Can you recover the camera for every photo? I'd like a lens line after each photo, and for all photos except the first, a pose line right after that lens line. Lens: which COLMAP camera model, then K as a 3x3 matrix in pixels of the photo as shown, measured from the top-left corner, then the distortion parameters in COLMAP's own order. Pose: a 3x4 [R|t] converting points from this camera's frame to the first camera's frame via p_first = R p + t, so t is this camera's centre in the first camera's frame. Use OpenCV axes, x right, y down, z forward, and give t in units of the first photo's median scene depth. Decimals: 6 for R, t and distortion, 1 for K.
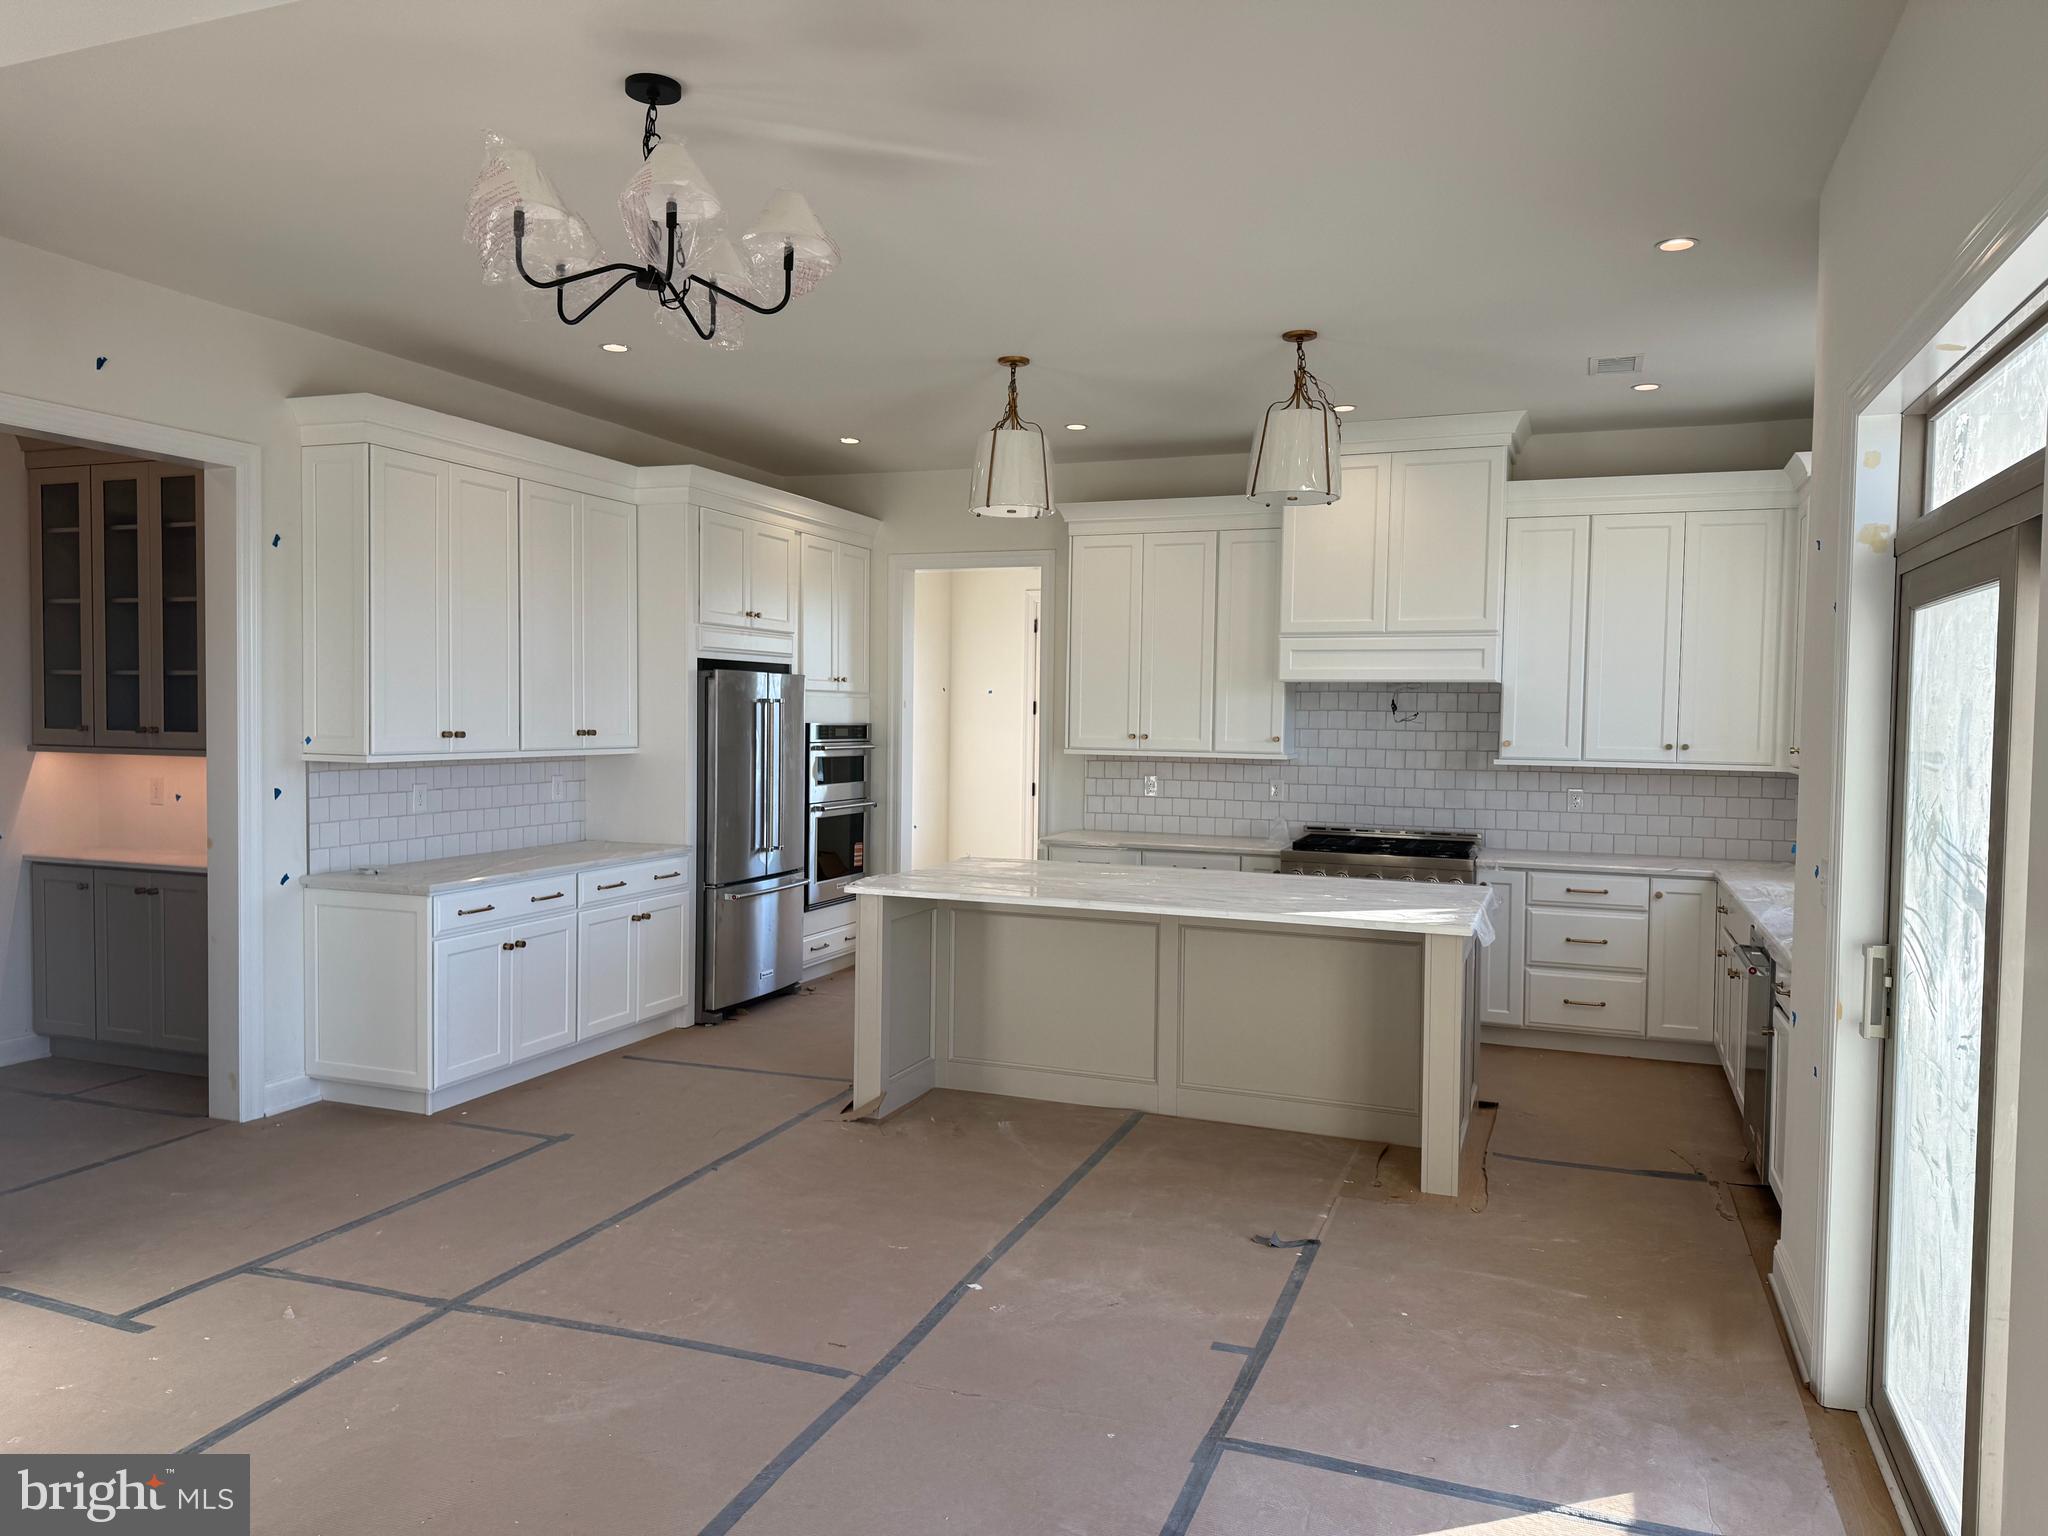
lens RADIAL K [[1414.0, 0, 1029.3], [0, 1414.0, 779.6], [0, 0, 1]] dist [0.169173, -0.249203]
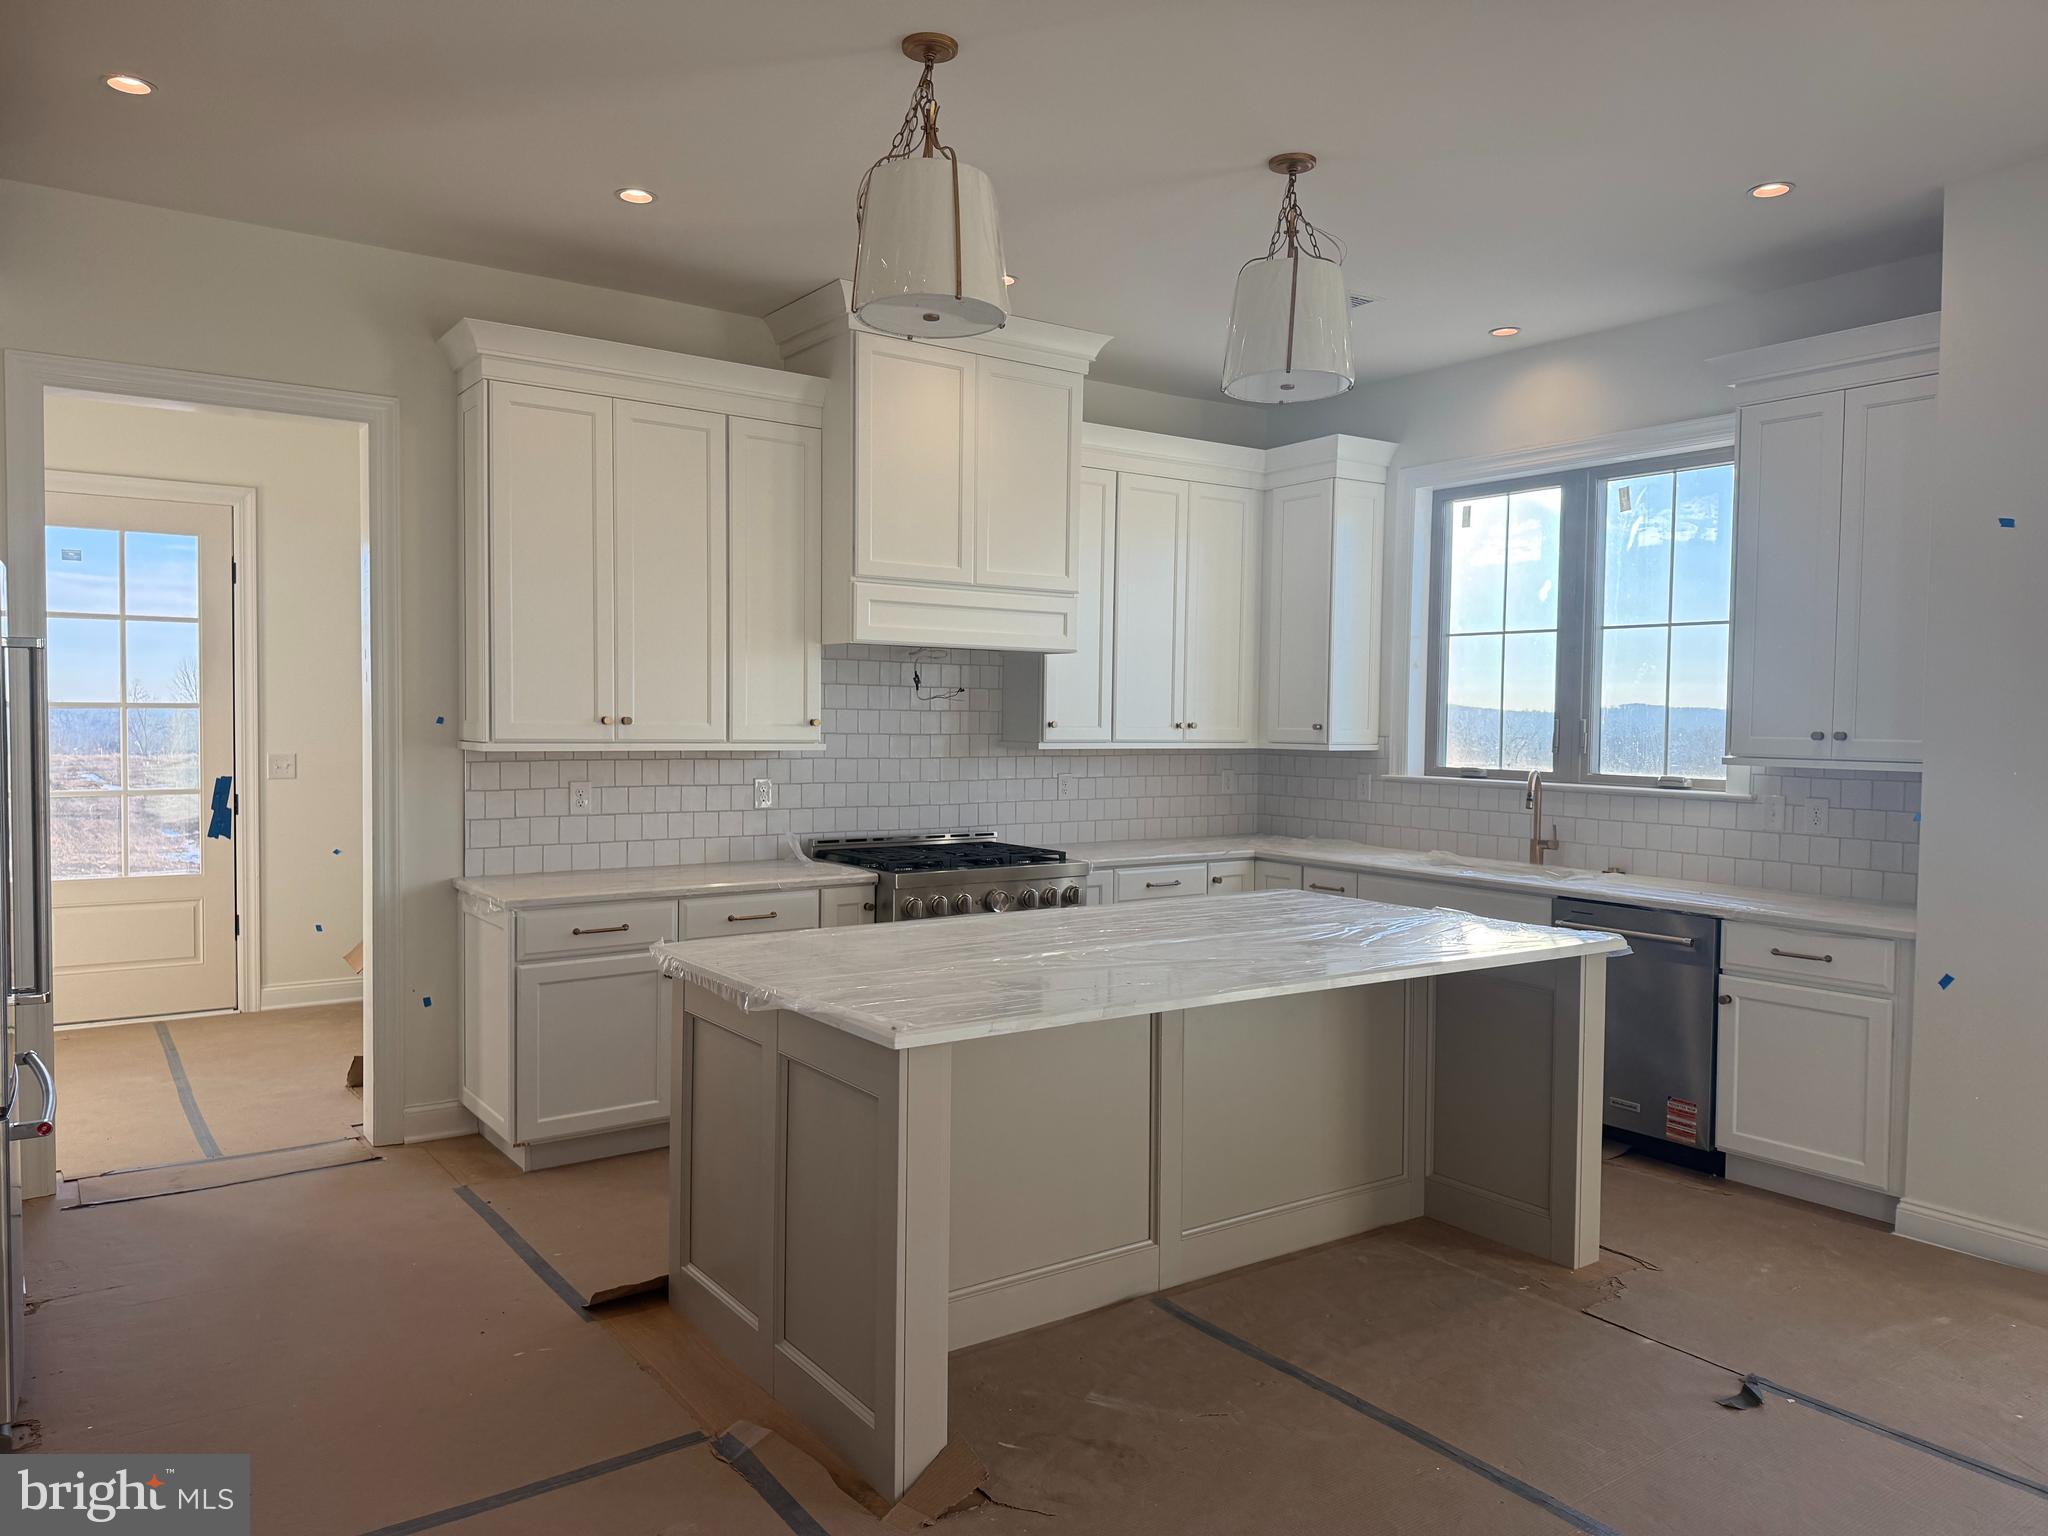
lens RADIAL K [[1414.0, 0, 1029.3], [0, 1414.0, 779.6], [0, 0, 1]] dist [0.169173, -0.249203]
pose [[0.564713, -0.045474, 0.824034, -0.378324], [0.036858, 0.998874, 0.029864, -0.017911], [-0.824464, 0.013507, 0.565753, 0.528450]]
